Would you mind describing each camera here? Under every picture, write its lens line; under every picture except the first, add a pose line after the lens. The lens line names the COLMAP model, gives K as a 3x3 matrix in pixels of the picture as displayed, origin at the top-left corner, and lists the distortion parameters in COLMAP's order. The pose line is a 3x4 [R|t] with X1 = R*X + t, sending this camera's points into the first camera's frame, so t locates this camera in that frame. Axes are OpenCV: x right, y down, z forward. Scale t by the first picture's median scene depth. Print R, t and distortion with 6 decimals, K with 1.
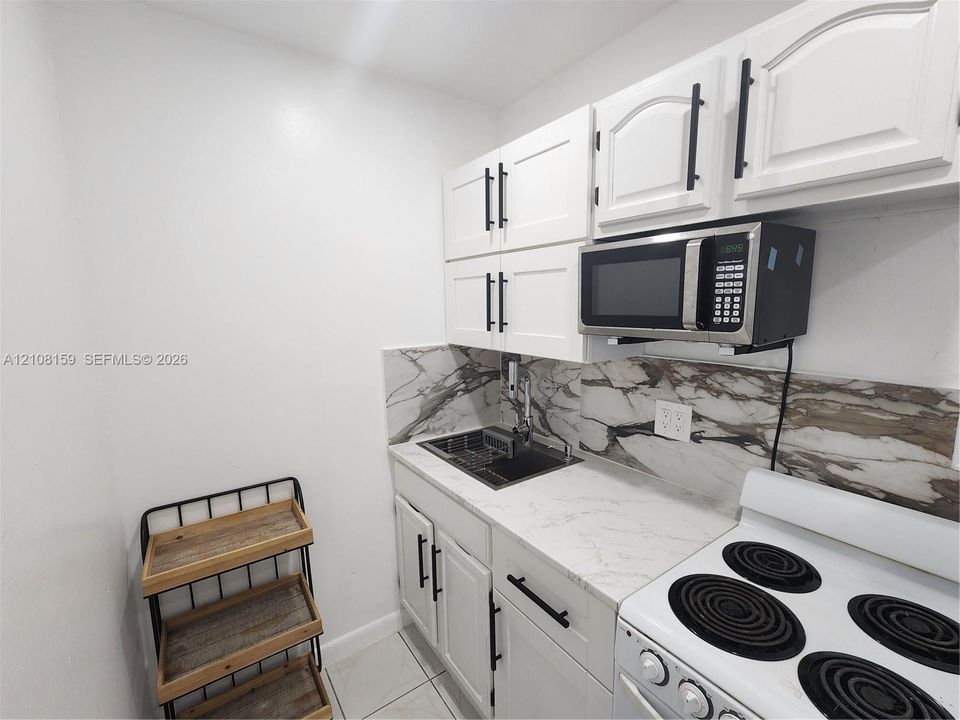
lens RADIAL K [[424.3, 0, 476.9], [0, 424.3, 366.7], [0, 0, 1]] dist [0.000366, 0.001555]
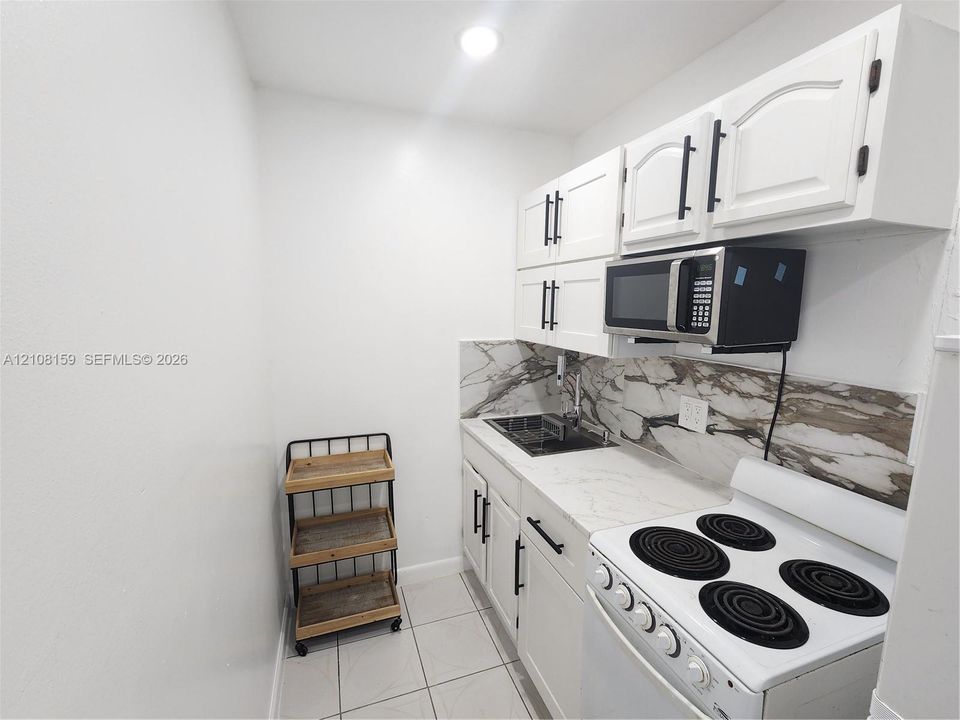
lens RADIAL K [[424.3, 0, 475.2], [0, 424.3, 366.7], [0, 0, 1]] dist [0.000366, 0.001555]
pose [[0.964883, 0.064657, -0.254599, 0.171156], [-0.065321, 0.997847, 0.005855, 0.030523], [0.254430, 0.010981, 0.967029, -0.228379]]
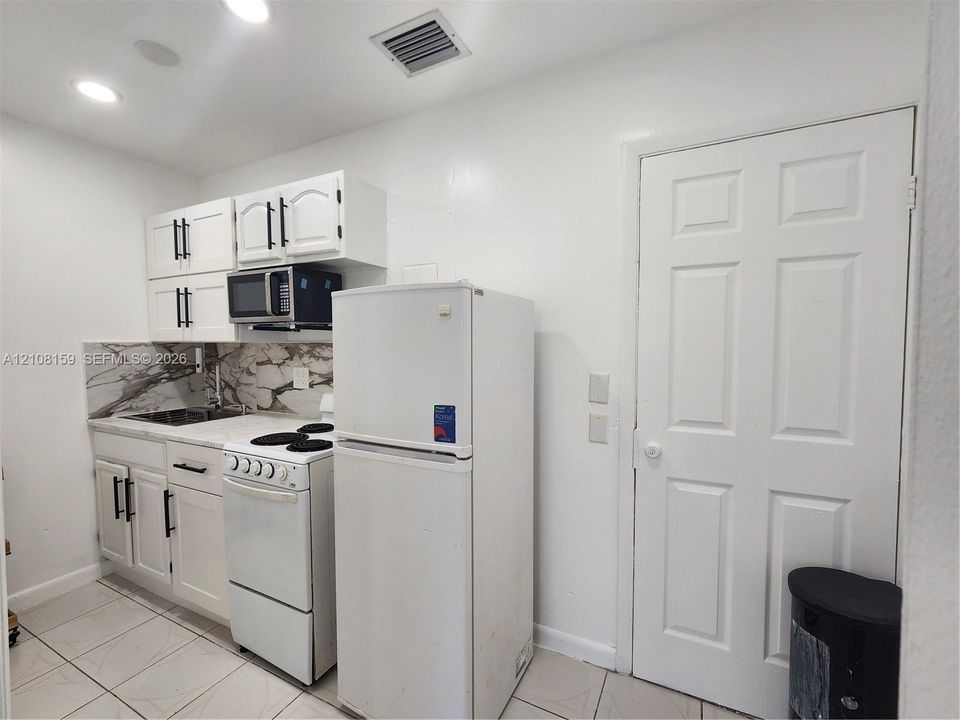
lens RADIAL K [[424.3, 0, 479.0], [0, 424.3, 366.3], [0, 0, 1]] dist [0.000366, 0.001555]
pose [[0.882096, -0.011272, 0.470935, 0.271683], [0.059121, 0.994458, -0.086935, 0.257704], [-0.467345, 0.104527, 0.877874, -0.809530]]
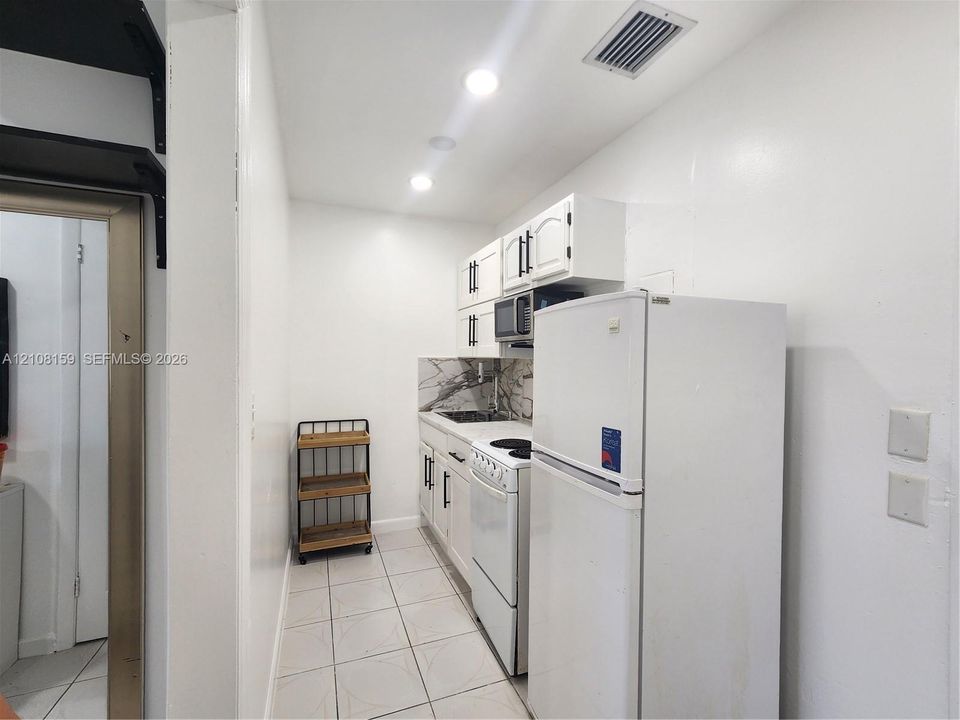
lens RADIAL K [[424.3, 0, 475.8], [0, 424.3, 366.7], [0, 0, 1]] dist [0.000366, 0.001555]
pose [[0.970798, 0.028466, -0.238203, 0.545872], [-0.059628, 0.990407, -0.124656, 0.256308], [0.232369, 0.135219, 0.963182, -0.834531]]
